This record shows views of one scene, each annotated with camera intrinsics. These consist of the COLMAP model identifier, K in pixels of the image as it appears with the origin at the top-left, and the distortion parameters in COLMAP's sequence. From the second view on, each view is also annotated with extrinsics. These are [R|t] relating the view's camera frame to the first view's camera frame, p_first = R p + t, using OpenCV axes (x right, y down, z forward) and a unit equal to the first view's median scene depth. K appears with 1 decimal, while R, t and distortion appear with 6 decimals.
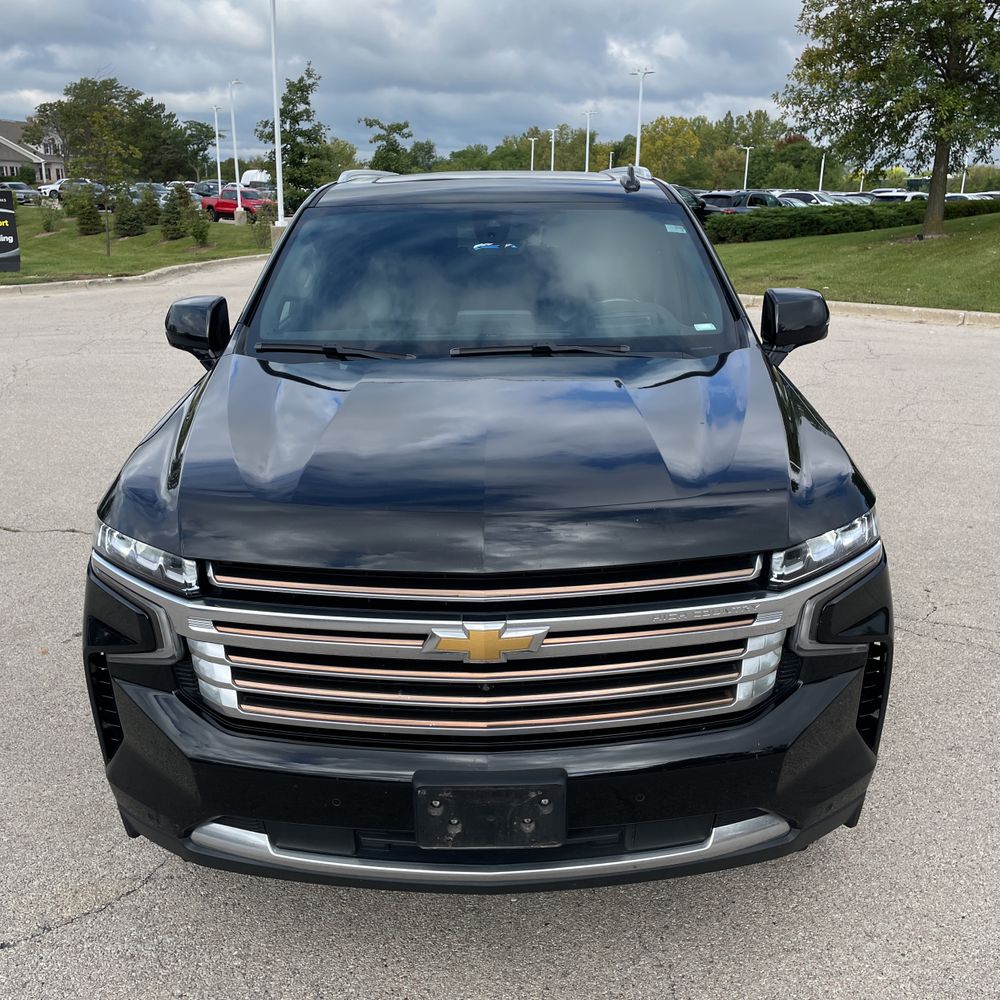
lens RADIAL K [[1024.8, 0, 500.0], [0, 1024.8, 500.0], [0, 0, 1]] dist [0.096558, -0.134318]
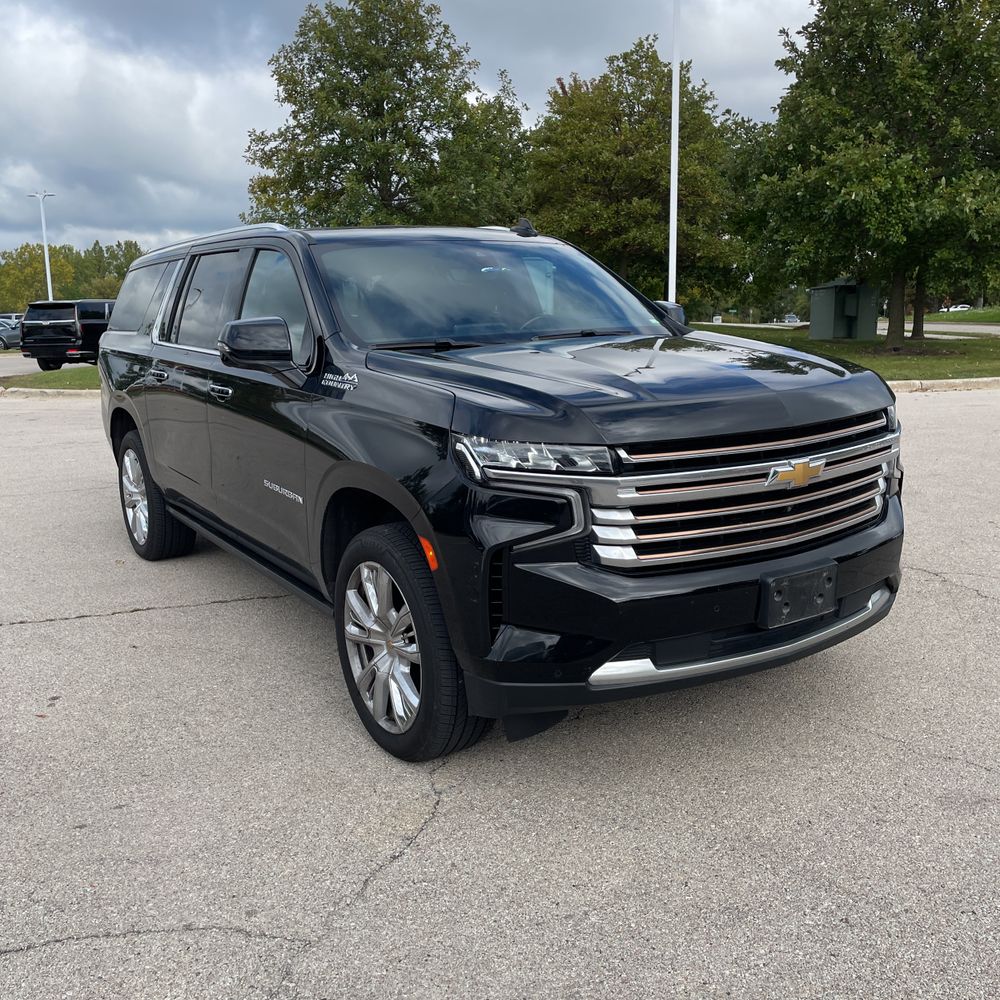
lens RADIAL K [[997.1, 0, 523.3], [0, 997.1, 489.3], [0, 0, 1]] dist [0.108274, -0.136086]
pose [[0.832501, -0.119050, 0.541082, -1.076607], [0.182051, 0.981190, -0.064217, 0.171223], [-0.523259, 0.151965, 0.838514, -0.019306]]
